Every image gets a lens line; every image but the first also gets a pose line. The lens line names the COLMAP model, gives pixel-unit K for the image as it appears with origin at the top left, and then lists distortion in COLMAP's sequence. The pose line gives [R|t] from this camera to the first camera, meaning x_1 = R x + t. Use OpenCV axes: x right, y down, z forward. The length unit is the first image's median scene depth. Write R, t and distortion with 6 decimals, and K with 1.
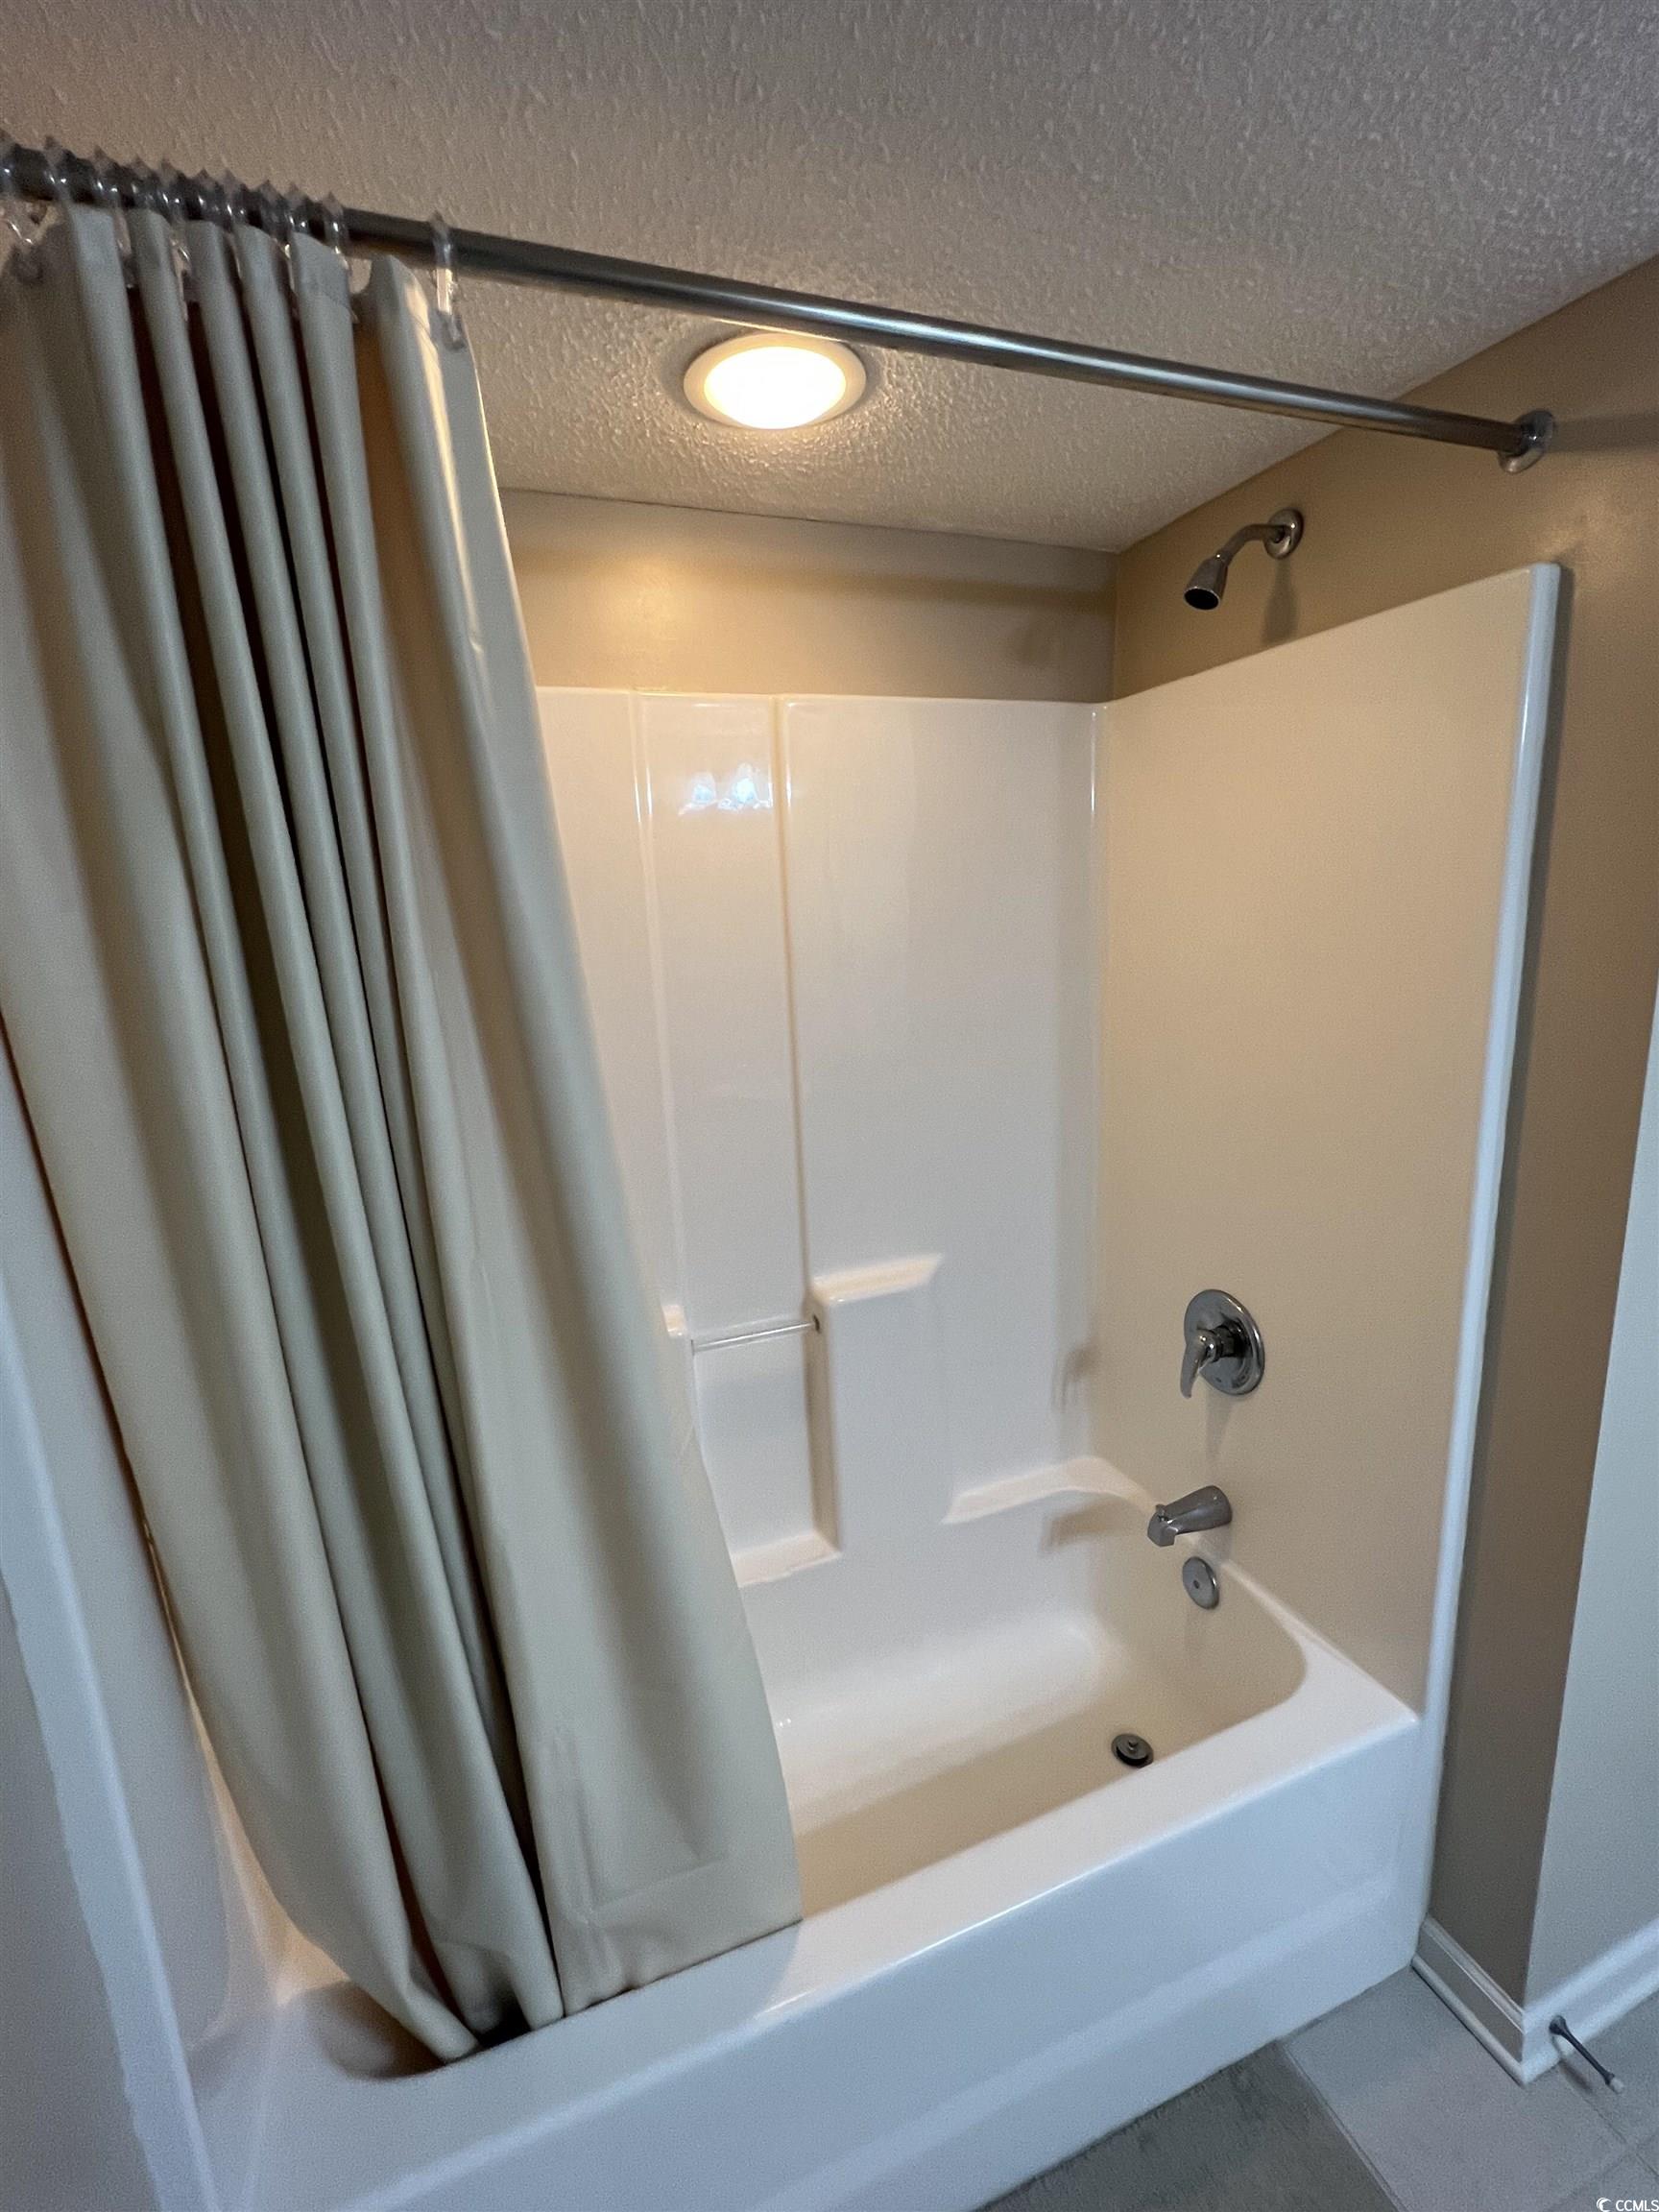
lens RADIAL K [[956.9, 0, 829.5], [0, 956.9, 1106.0], [0, 0, 1]] dist [-0.000489, 0.000334]
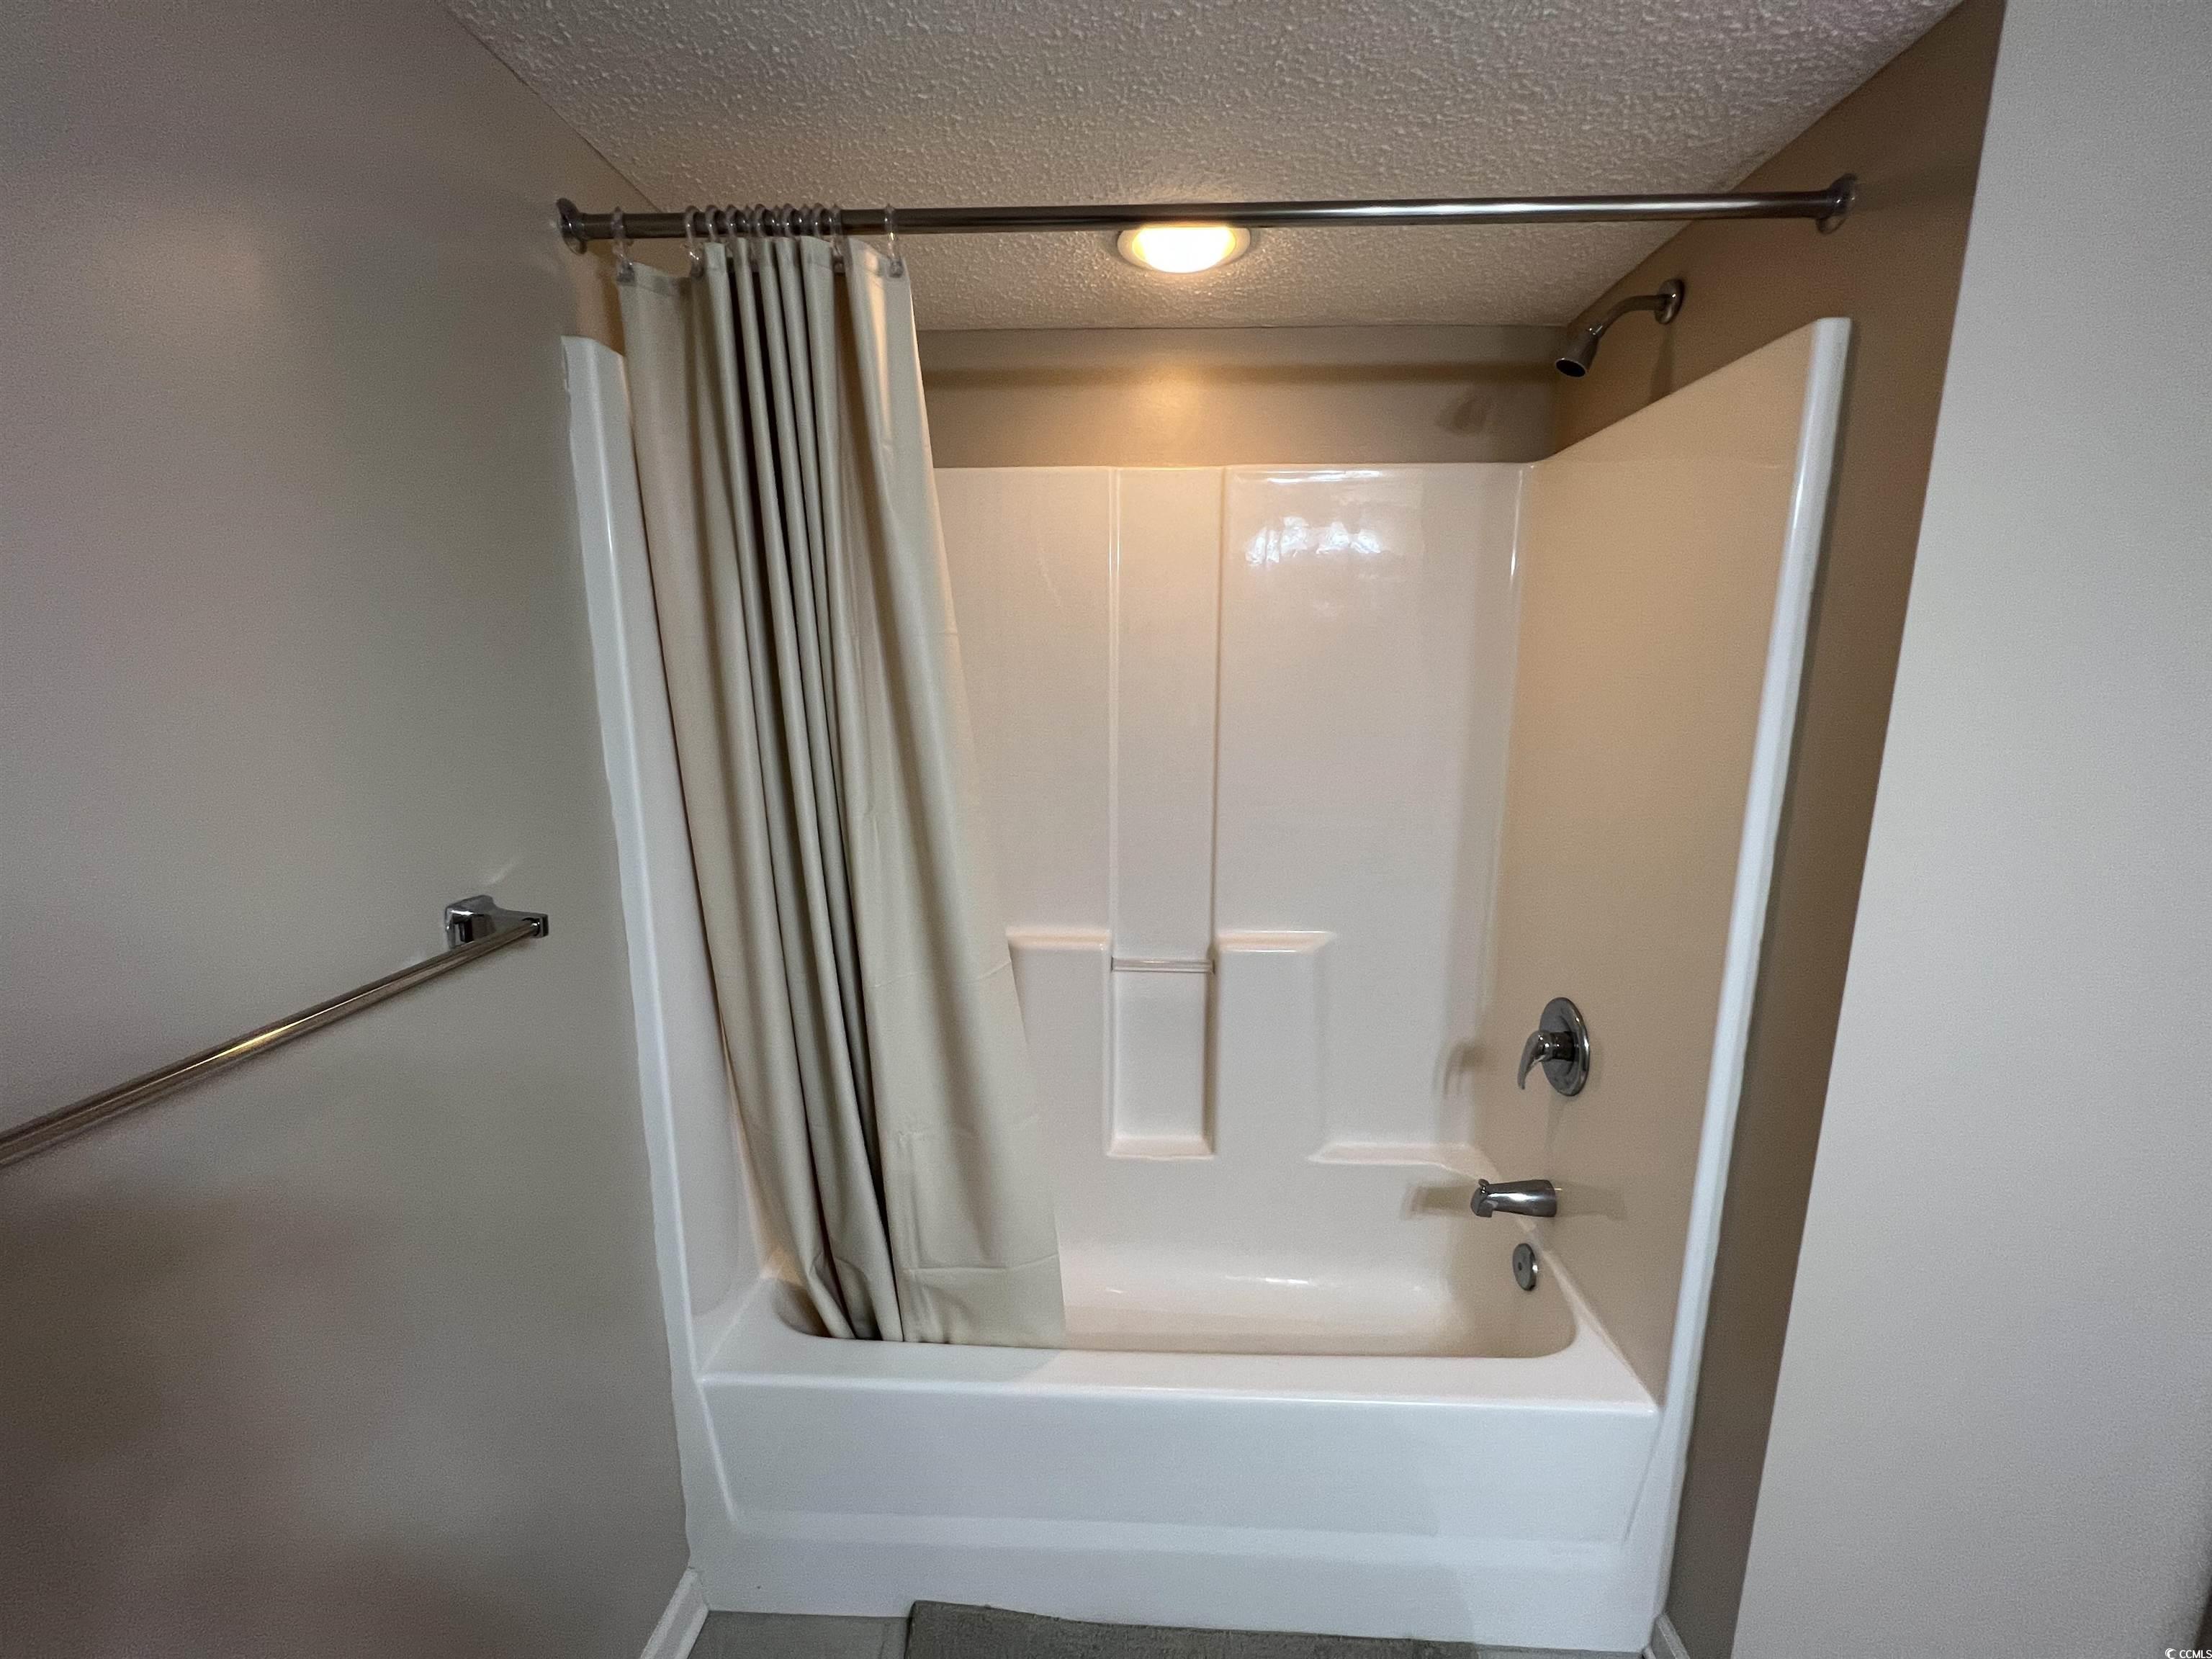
lens RADIAL K [[864.3, 0, 1106.0], [0, 864.3, 829.5], [0, 0, 1]] dist [0.001414, 0.000162]
pose [[0.918358, 0.122472, -0.376324, 0.322220], [-0.126058, 0.991907, 0.015184, 0.062393], [0.375138, 0.033494, 0.926364, -0.131292]]
